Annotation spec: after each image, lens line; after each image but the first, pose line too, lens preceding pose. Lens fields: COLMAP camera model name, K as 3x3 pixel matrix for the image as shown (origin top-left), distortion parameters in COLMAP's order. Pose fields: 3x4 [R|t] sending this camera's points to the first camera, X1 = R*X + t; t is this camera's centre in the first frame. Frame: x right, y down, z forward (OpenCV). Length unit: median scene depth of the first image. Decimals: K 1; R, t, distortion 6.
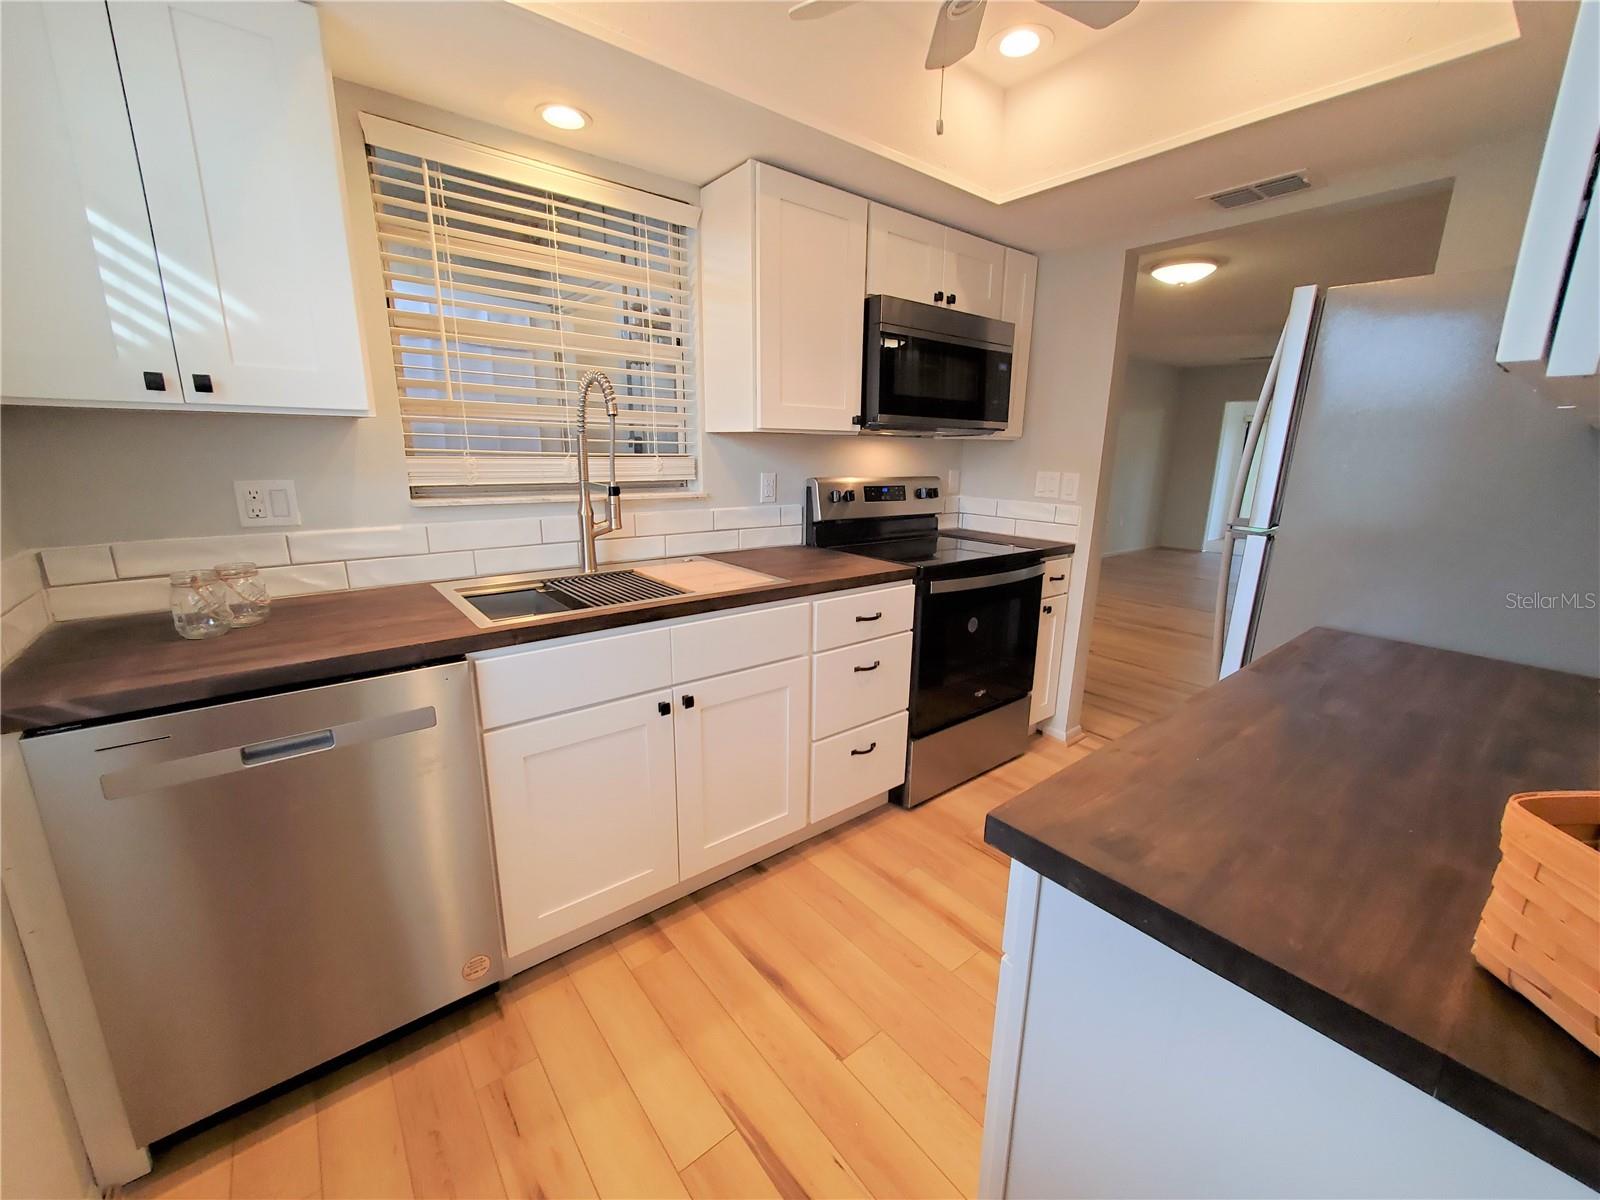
lens RADIAL K [[640.2, 0, 812.7], [0, 640.2, 600.0], [0, 0, 1]] dist [0.003823, -0.004113]
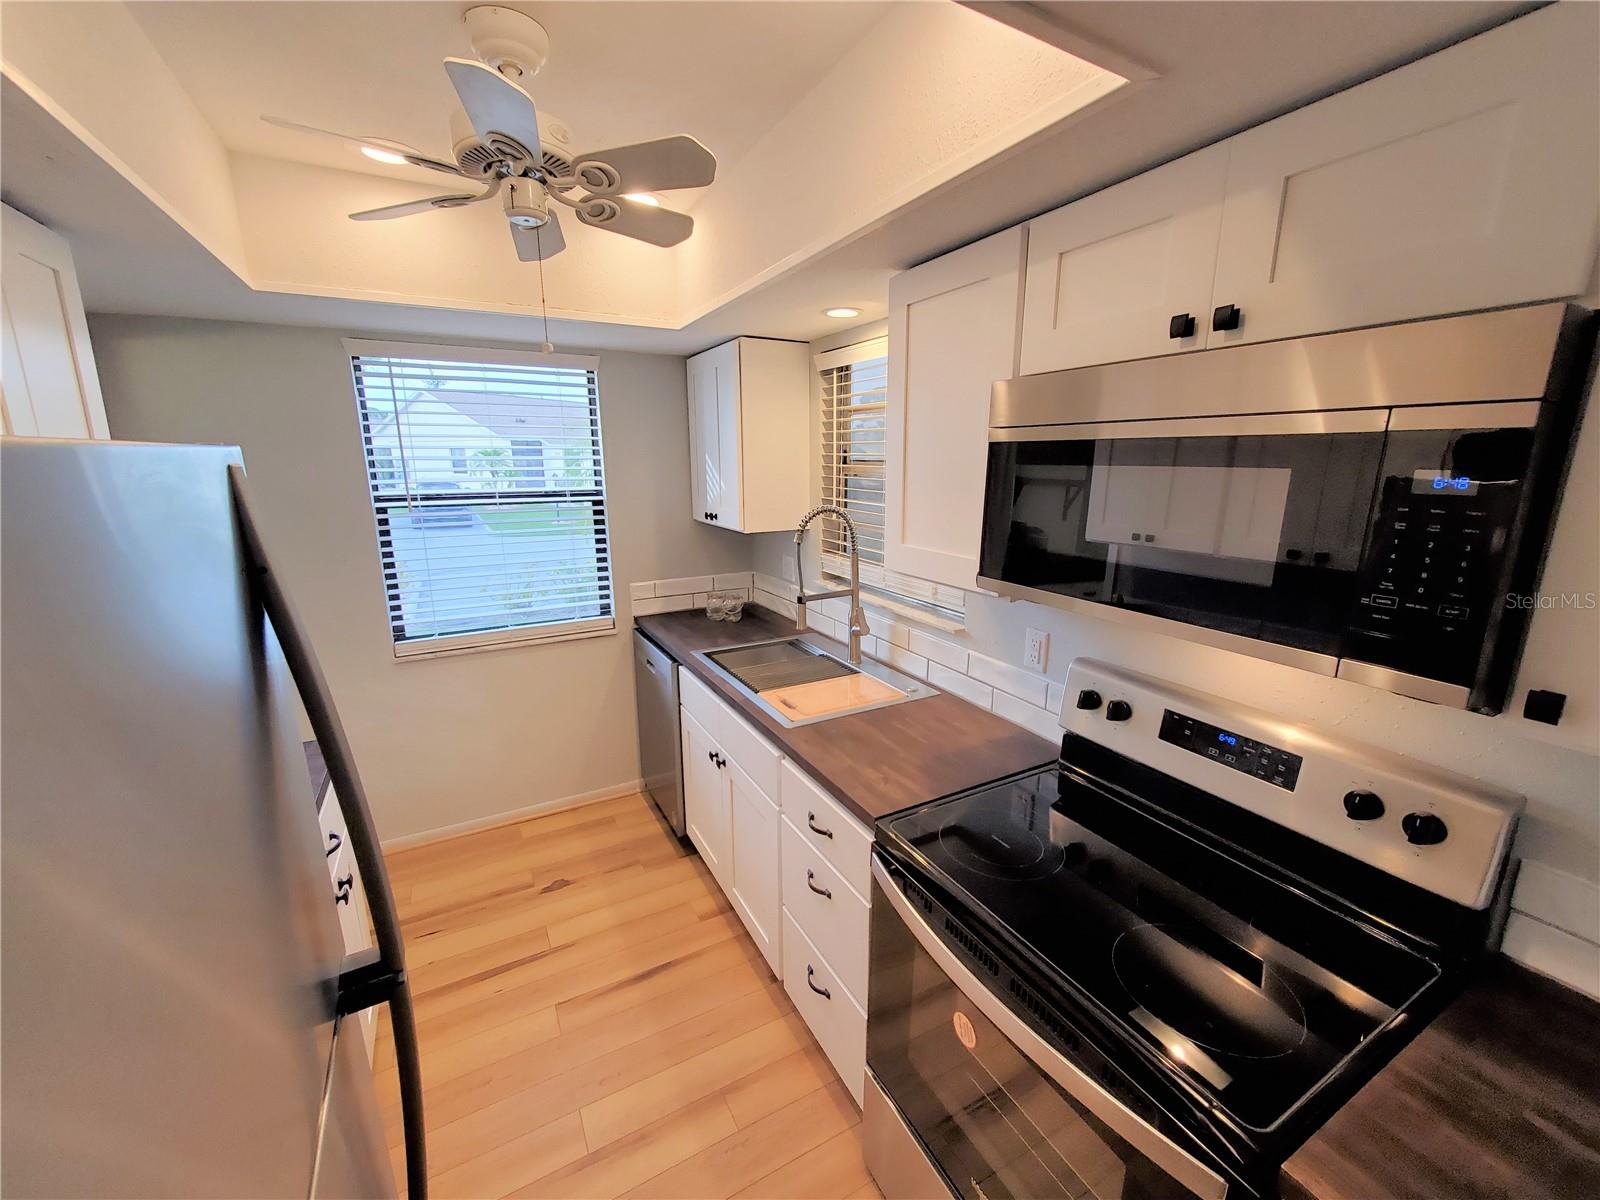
lens RADIAL K [[640.2, 0, 812.7], [0, 640.2, 600.0], [0, 0, 1]] dist [0.003823, -0.004113]
pose [[-0.173724, 0.200666, -0.964133, 0.760665], [-0.228634, 0.944051, 0.237684, -0.401530], [0.957886, 0.261725, -0.118126, 0.988207]]
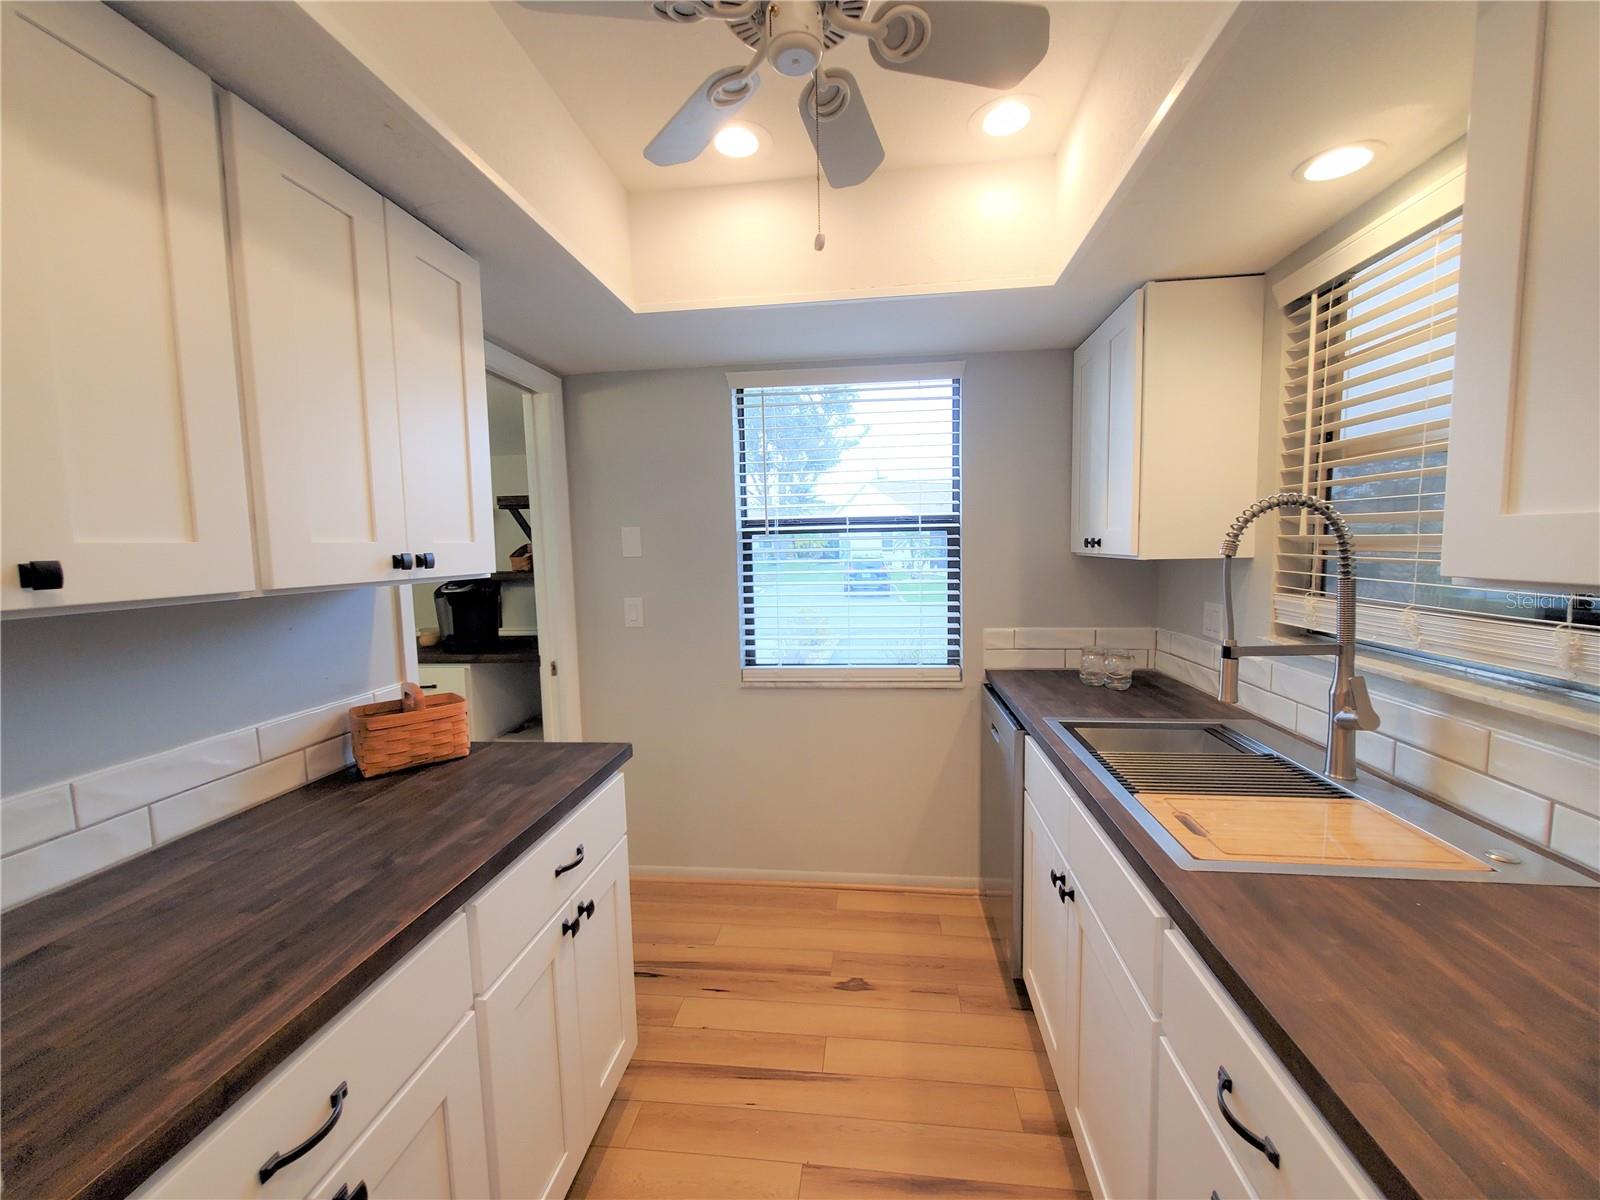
lens RADIAL K [[631.8, 0, 810.2], [0, 631.8, 598.0], [0, 0, 1]] dist [0.001131, -0.000096]
pose [[-0.715850, 0.059339, -0.695728, 0.468021], [-0.152086, 0.959211, 0.238296, -0.281583], [0.681490, 0.276394, -0.677626, 0.970685]]
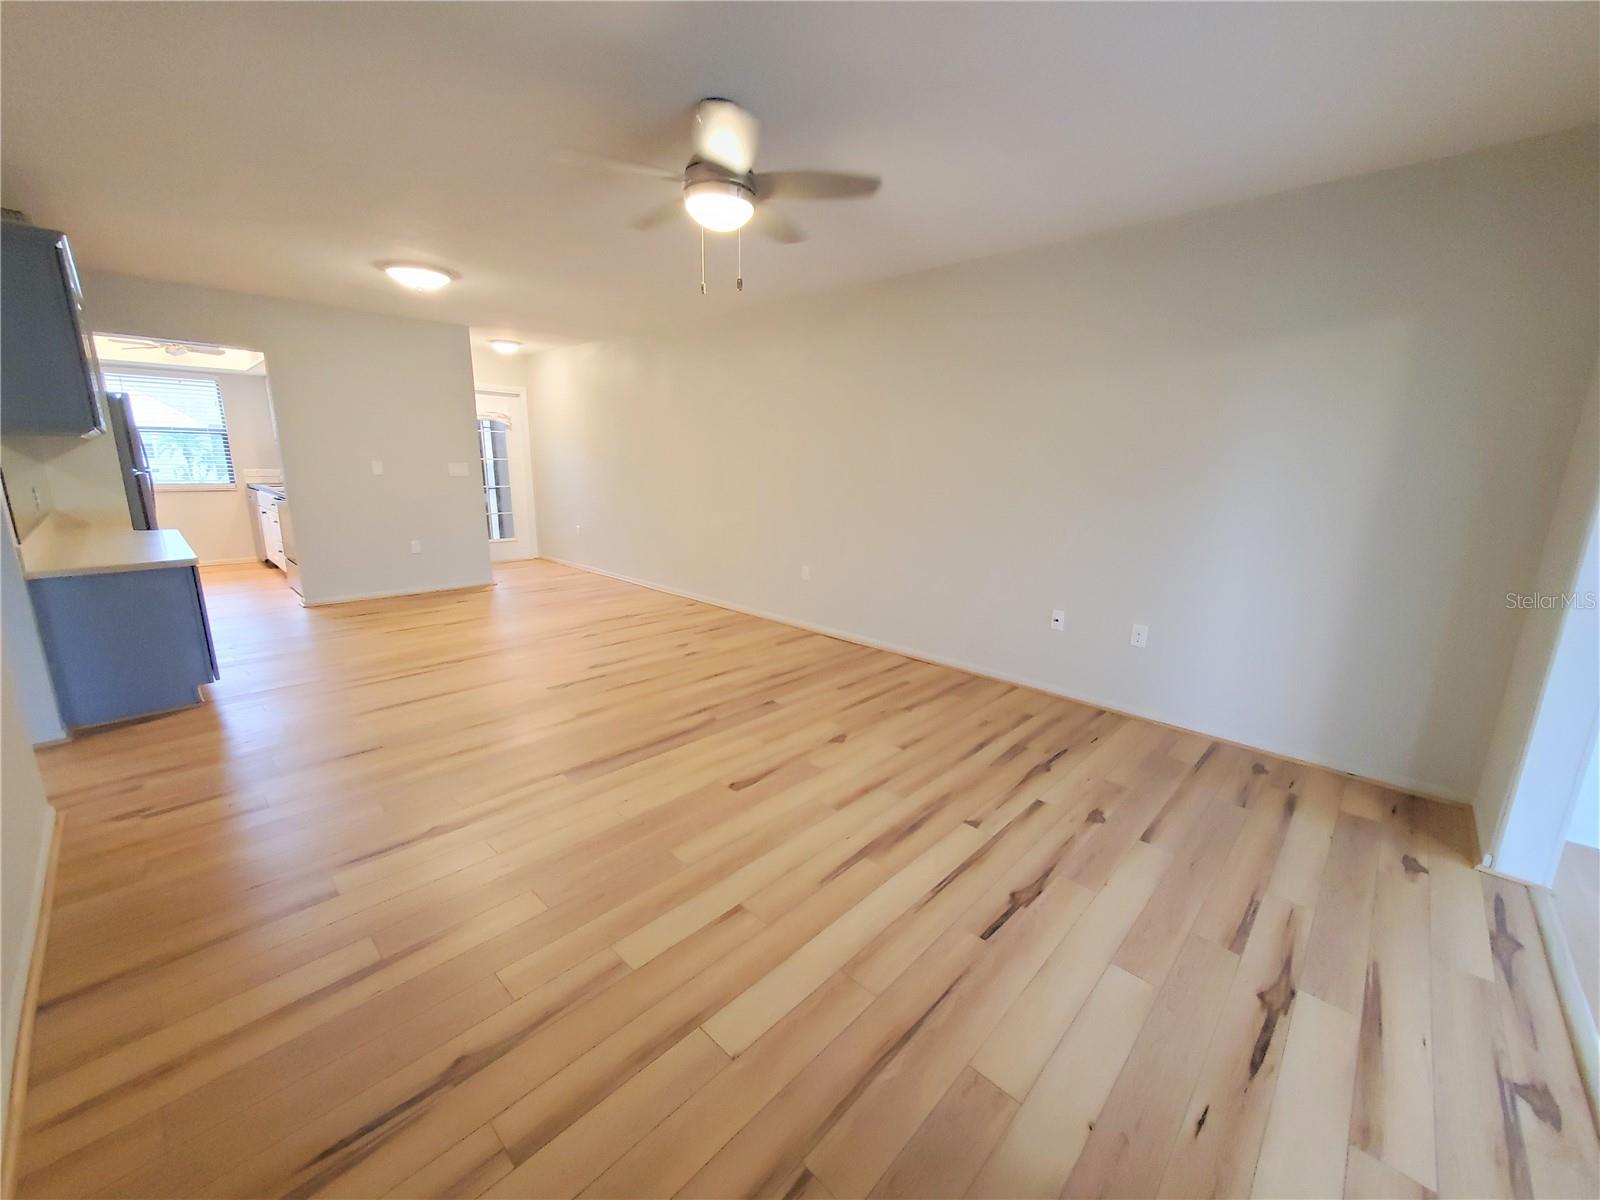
lens RADIAL K [[631.8, 0, 810.2], [0, 631.8, 598.0], [0, 0, 1]] dist [0.001131, -0.000096]
pose [[0.131731, 0.197736, -0.971364, 3.362151], [-0.244567, 0.956095, 0.161461, -0.644273], [0.960642, 0.216294, 0.174307, 2.955841]]
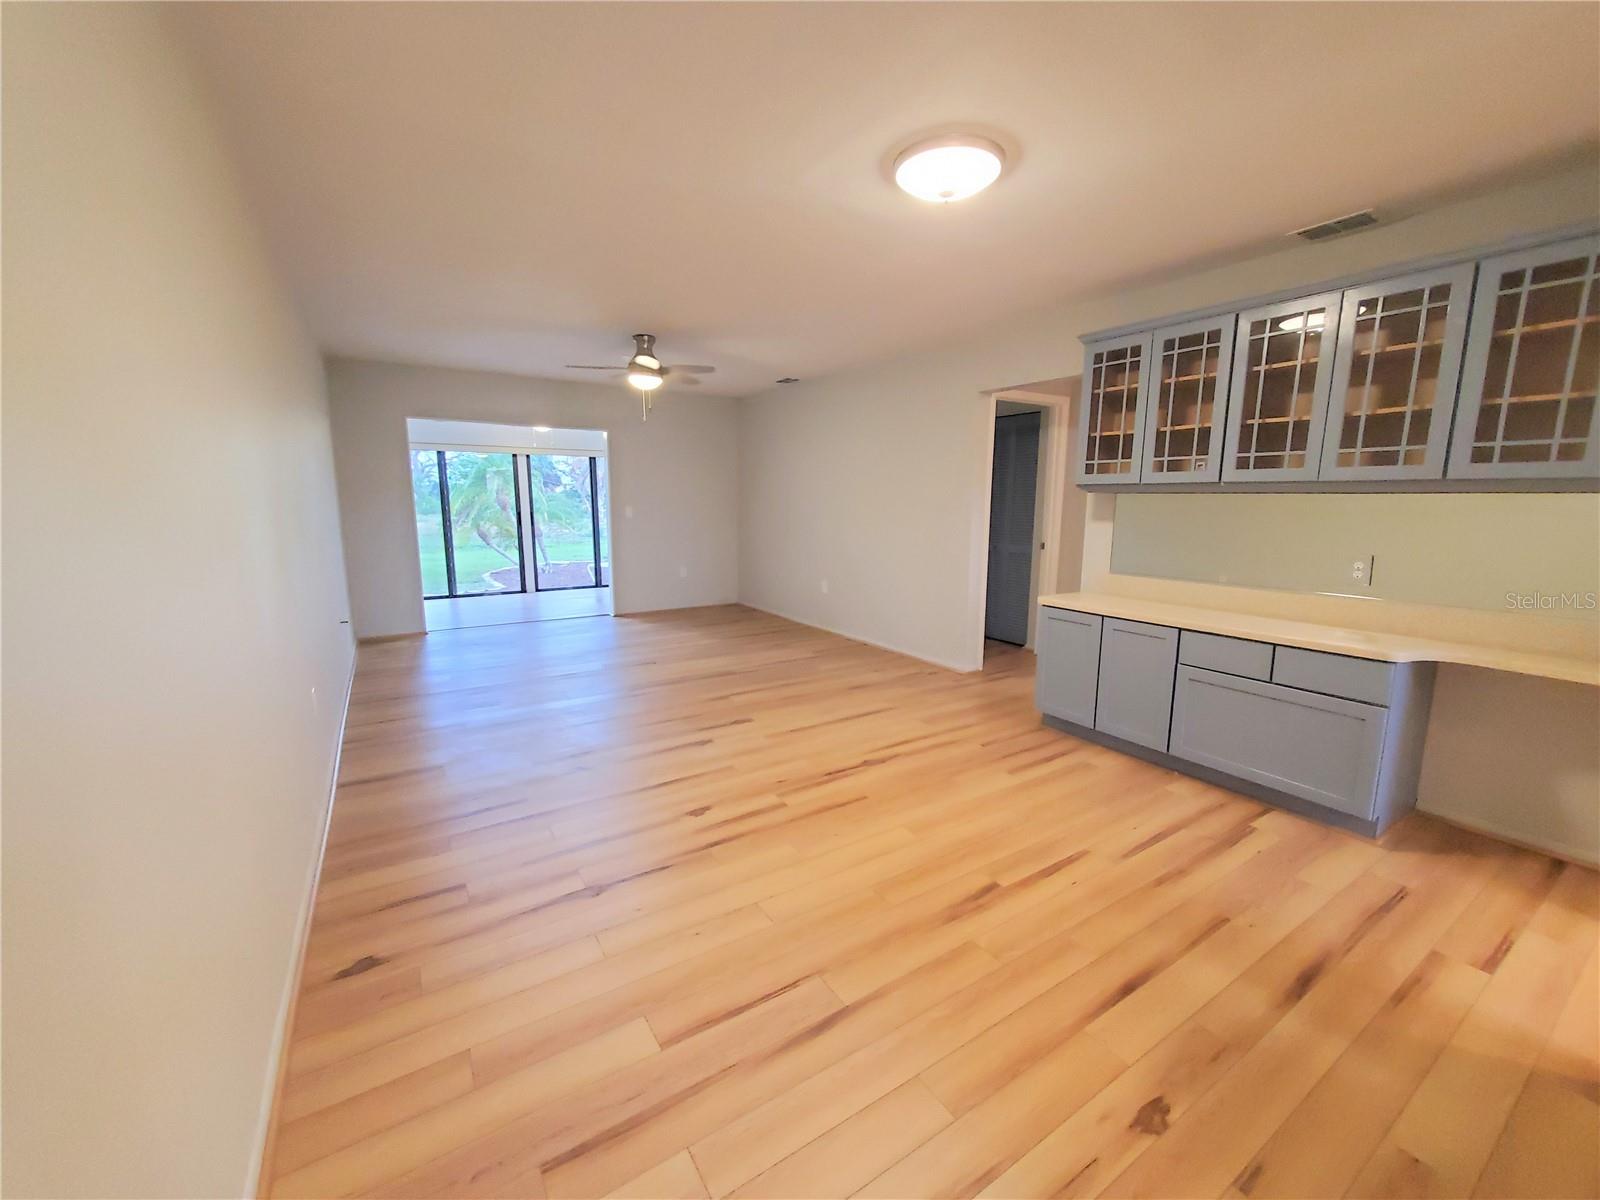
lens RADIAL K [[644.4, 0, 812.5], [0, 644.4, 602.8], [0, 0, 1]] dist [0.000137, -0.005213]
pose [[0.106767, -0.179928, 0.977868, -0.073148], [0.224748, 0.962403, 0.152544, -0.513755], [-0.968550, 0.203487, 0.143191, 2.132781]]
